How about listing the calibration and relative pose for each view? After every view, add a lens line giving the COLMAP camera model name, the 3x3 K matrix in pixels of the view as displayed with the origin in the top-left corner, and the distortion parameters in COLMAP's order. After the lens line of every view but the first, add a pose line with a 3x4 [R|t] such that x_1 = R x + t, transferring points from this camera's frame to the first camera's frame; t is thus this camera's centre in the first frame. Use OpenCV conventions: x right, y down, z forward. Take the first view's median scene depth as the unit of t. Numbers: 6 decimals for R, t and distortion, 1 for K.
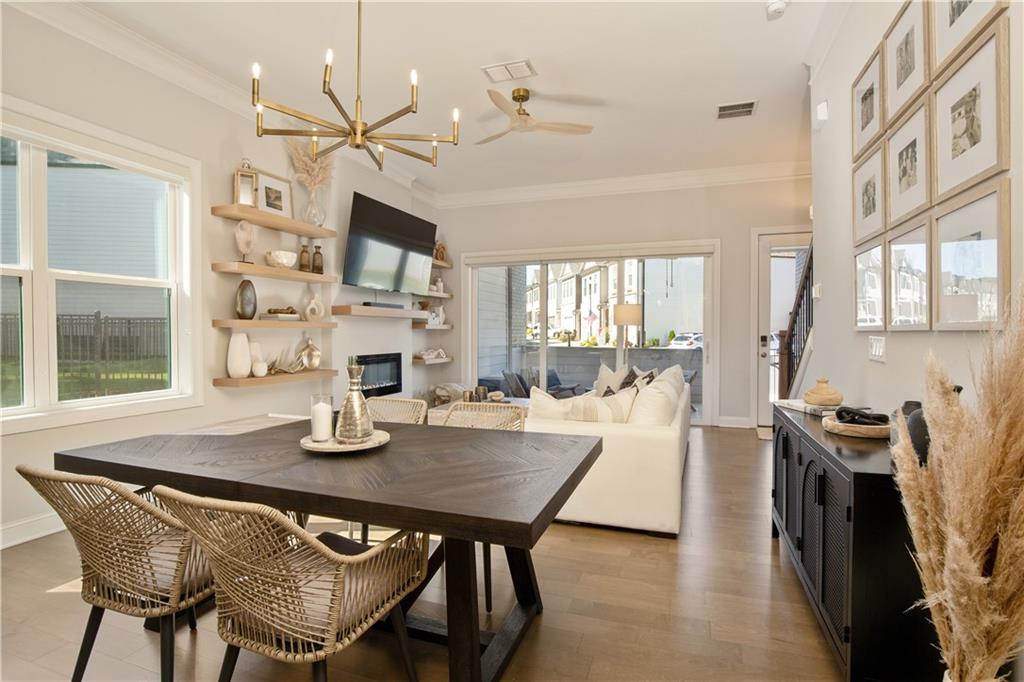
lens RADIAL K [[485.5, 0, 524.1], [0, 485.5, 341.0], [0, 0, 1]] dist [-0.023752, 0.001320]
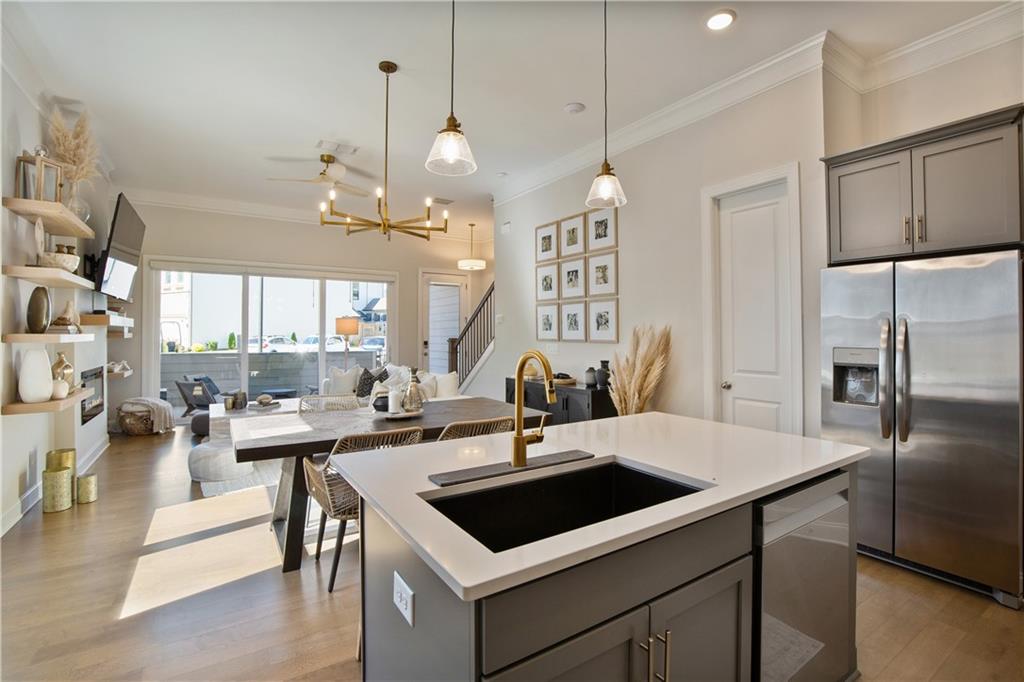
lens RADIAL K [[473.3, 0, 522.2], [0, 473.3, 327.8], [0, 0, 1]] dist [-0.028047, 0.001114]
pose [[0.609129, 0.007892, 0.793032, -0.590934], [0.014957, 0.999658, -0.021436, -0.019943], [-0.792930, 0.024919, 0.608802, -0.143927]]
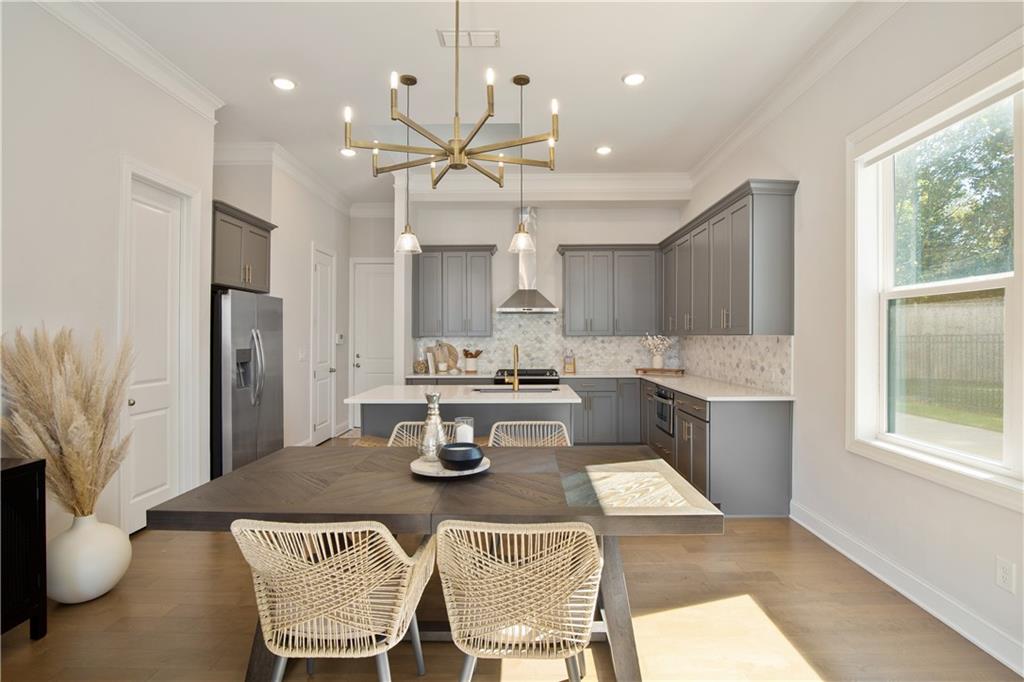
lens RADIAL K [[498.9, 0, 520.0], [0, 498.9, 337.0], [0, 0, 1]] dist [-0.025508, 0.000625]
pose [[-0.949335, 0.001942, -0.314260, -0.068606], [-0.004034, 0.999823, 0.018366, -0.041338], [0.314240, 0.018703, -0.949159, 0.876642]]
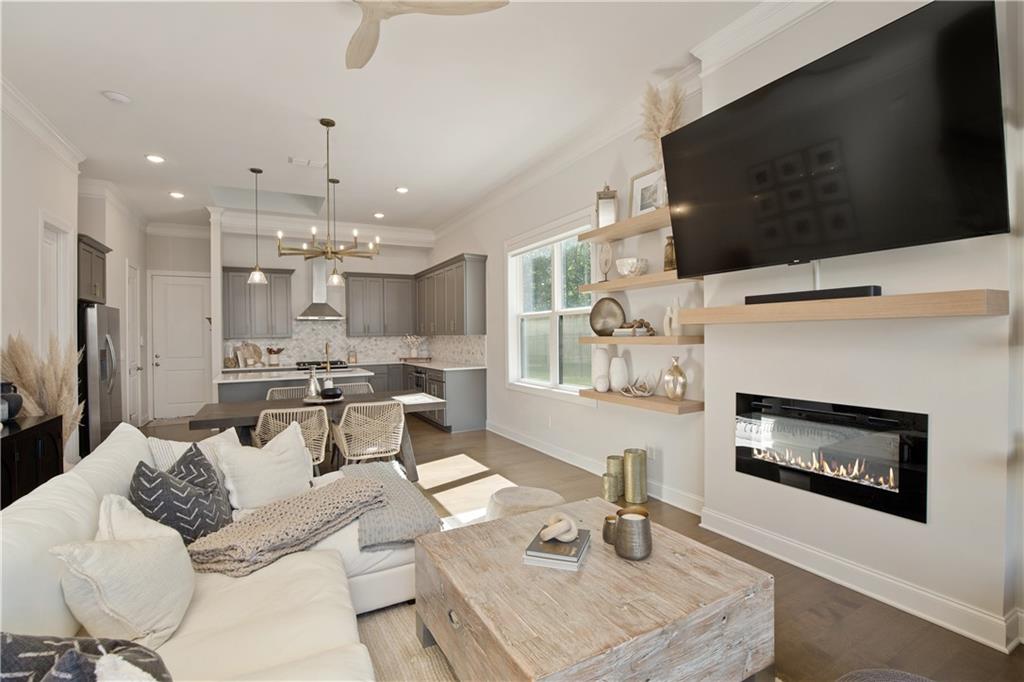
lens RADIAL K [[468.1, 0, 523.2], [0, 468.1, 339.6], [0, 0, 1]] dist [-0.036185, 0.005967]
pose [[-0.671190, 0.015870, -0.741115, 0.249323], [-0.001183, 0.999747, 0.022479, -0.049174], [0.741284, 0.015964, -0.671001, 1.300843]]
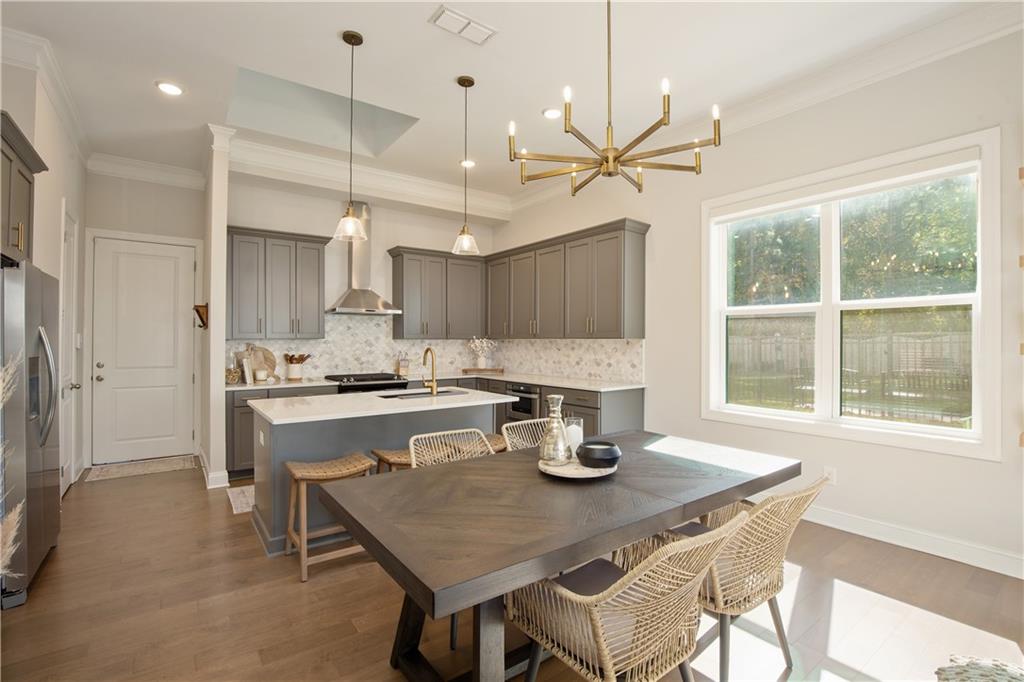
lens RADIAL K [[471.1, 0, 523.4], [0, 471.1, 339.2], [0, 0, 1]] dist [-0.037787, 0.007321]
pose [[-0.558269, -0.002870, -0.829655, 0.238865], [-0.016243, 0.999840, 0.007471, -0.034203], [0.829501, 0.017647, -0.558226, 0.620769]]
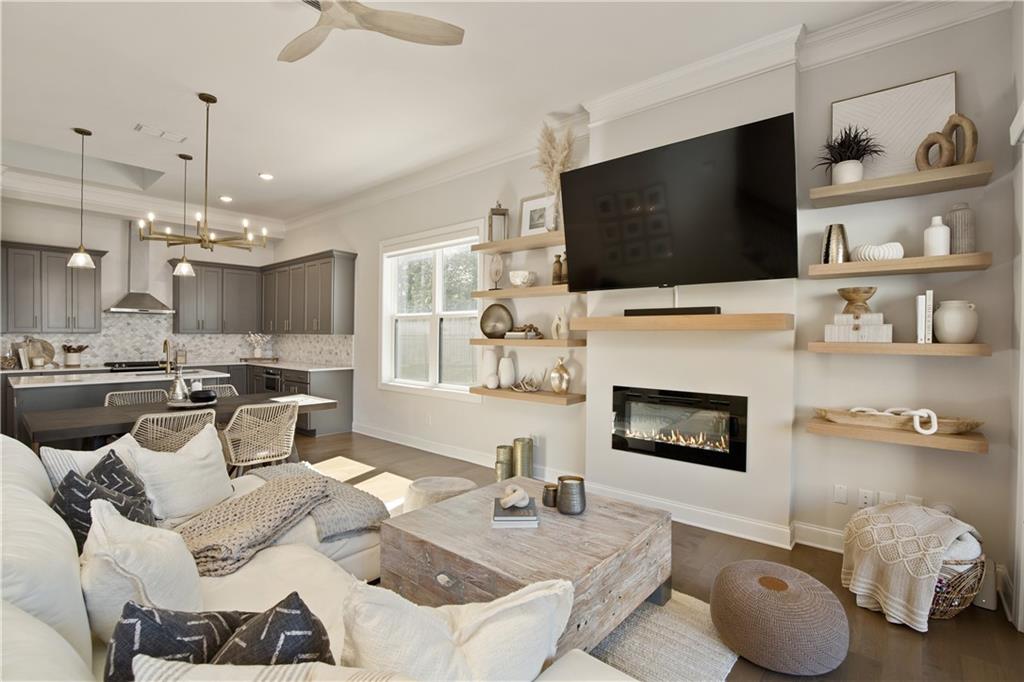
lens RADIAL K [[471.1, 0, 523.4], [0, 471.1, 339.2], [0, 0, 1]] dist [-0.037787, 0.007321]
pose [[-0.361607, 0.002973, -0.932326, 0.384936], [-0.025310, 0.999595, 0.013004, -0.049022], [0.931987, 0.028299, -0.361385, 1.238758]]
